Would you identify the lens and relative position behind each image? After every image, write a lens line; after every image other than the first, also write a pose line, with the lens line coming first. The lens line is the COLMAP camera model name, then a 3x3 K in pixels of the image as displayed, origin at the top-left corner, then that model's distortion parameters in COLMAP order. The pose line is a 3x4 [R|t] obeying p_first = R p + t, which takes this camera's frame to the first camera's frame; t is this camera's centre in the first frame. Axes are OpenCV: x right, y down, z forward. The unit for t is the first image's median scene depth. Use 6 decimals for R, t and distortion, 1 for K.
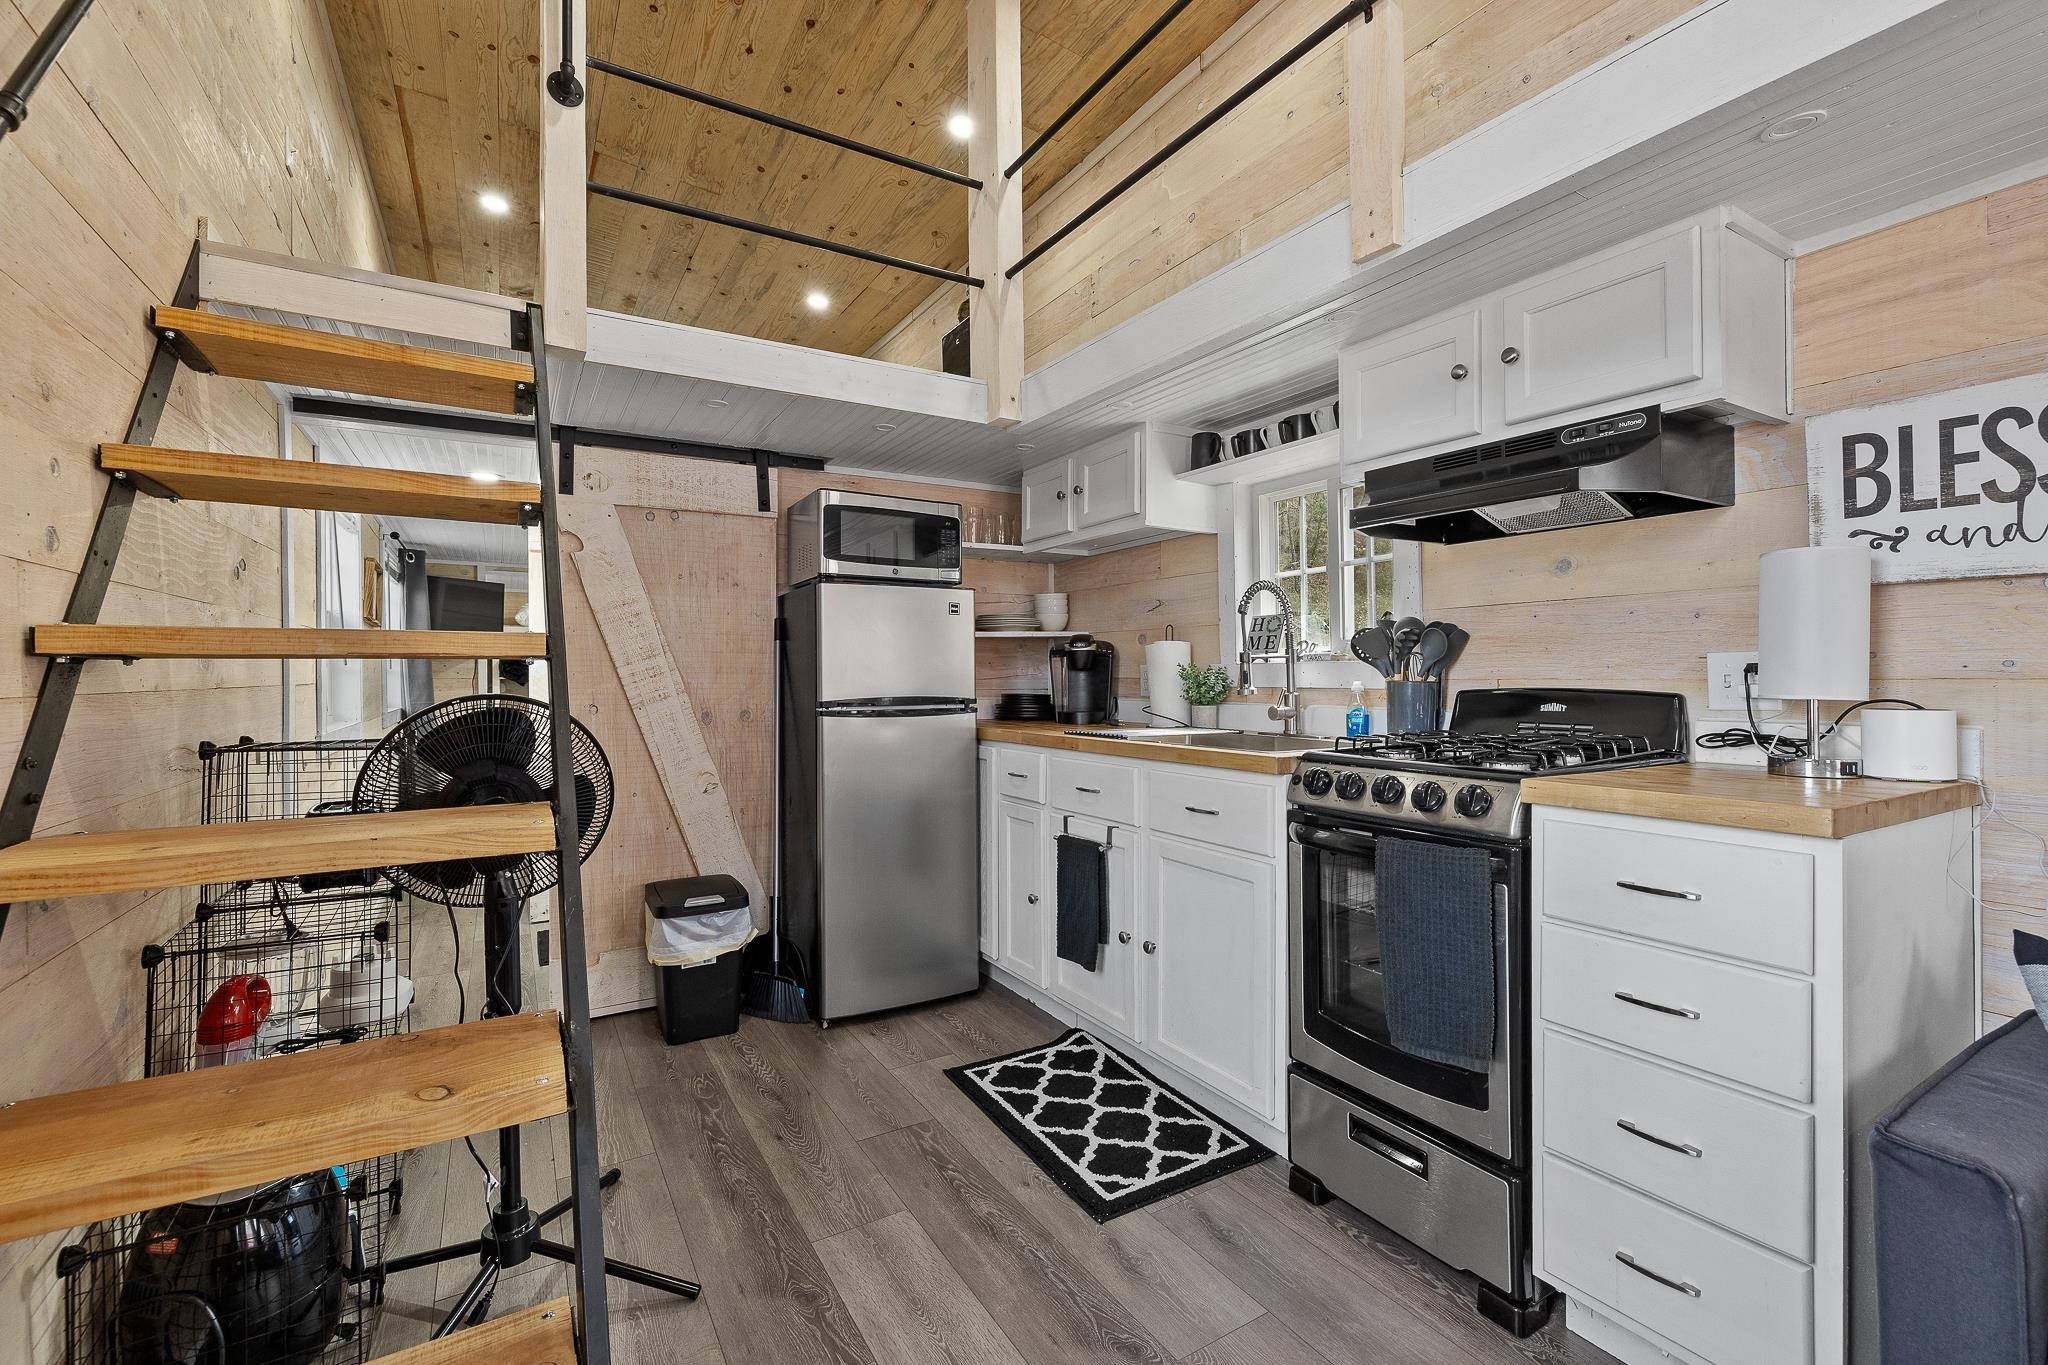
lens RADIAL K [[880.4, 0, 1029.0], [0, 880.4, 671.8], [0, 0, 1]] dist [0.002372, 0.000106]
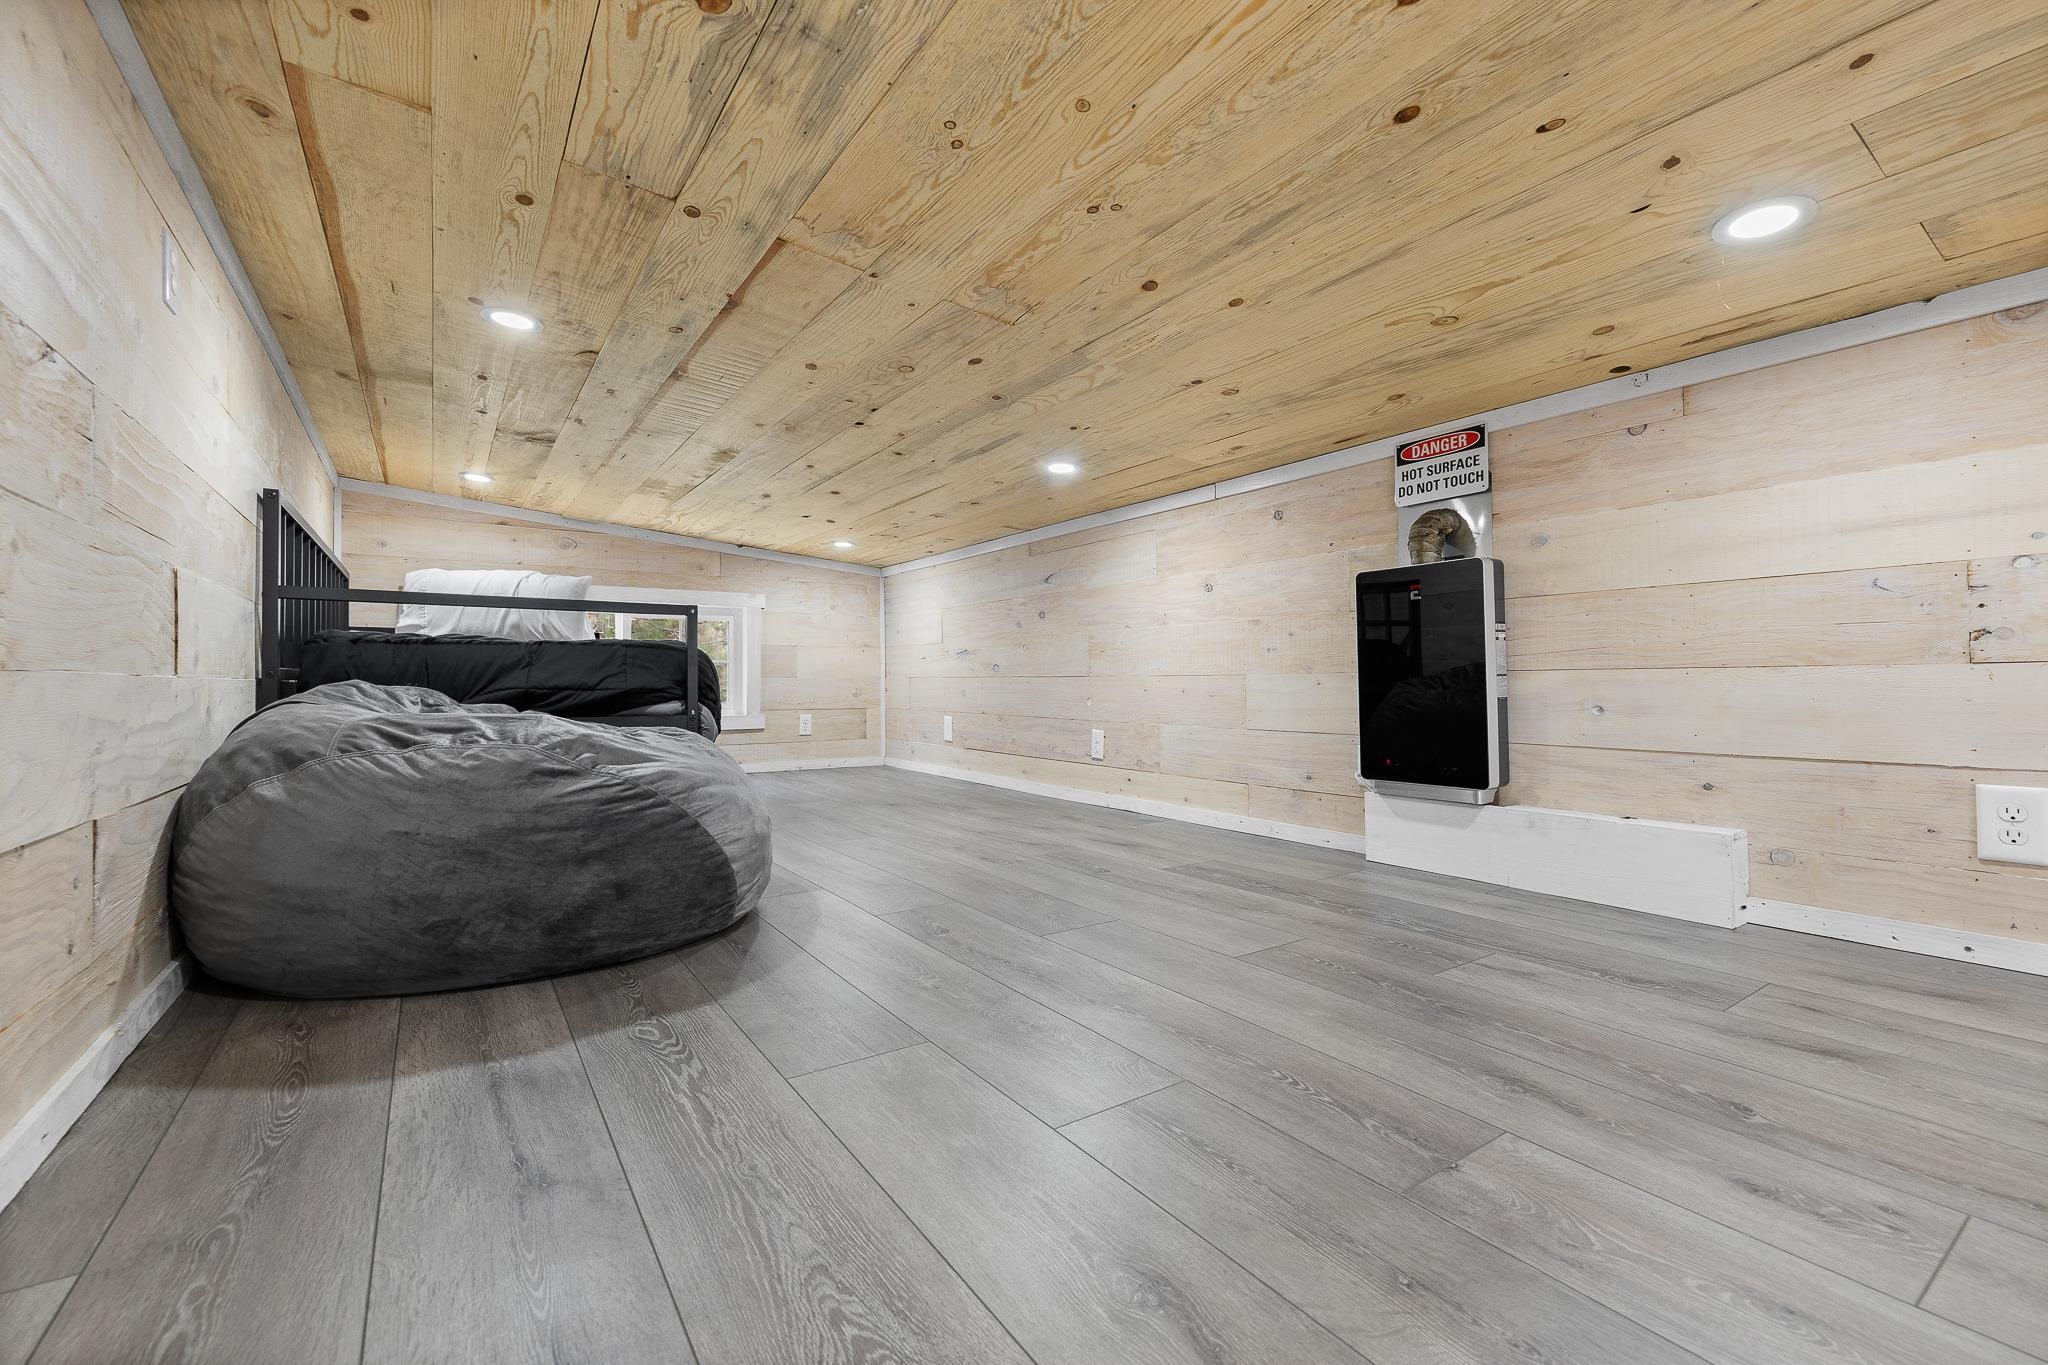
lens RADIAL K [[880.4, 0, 1019.8], [0, 880.4, 686.0], [0, 0, 1]] dist [0.002372, 0.000106]
pose [[0.998857, 0.002832, 0.047711, -0.422674], [-0.002953, 0.999993, 0.002467, -0.400311], [-0.047704, -0.002605, 0.998858, 0.607354]]
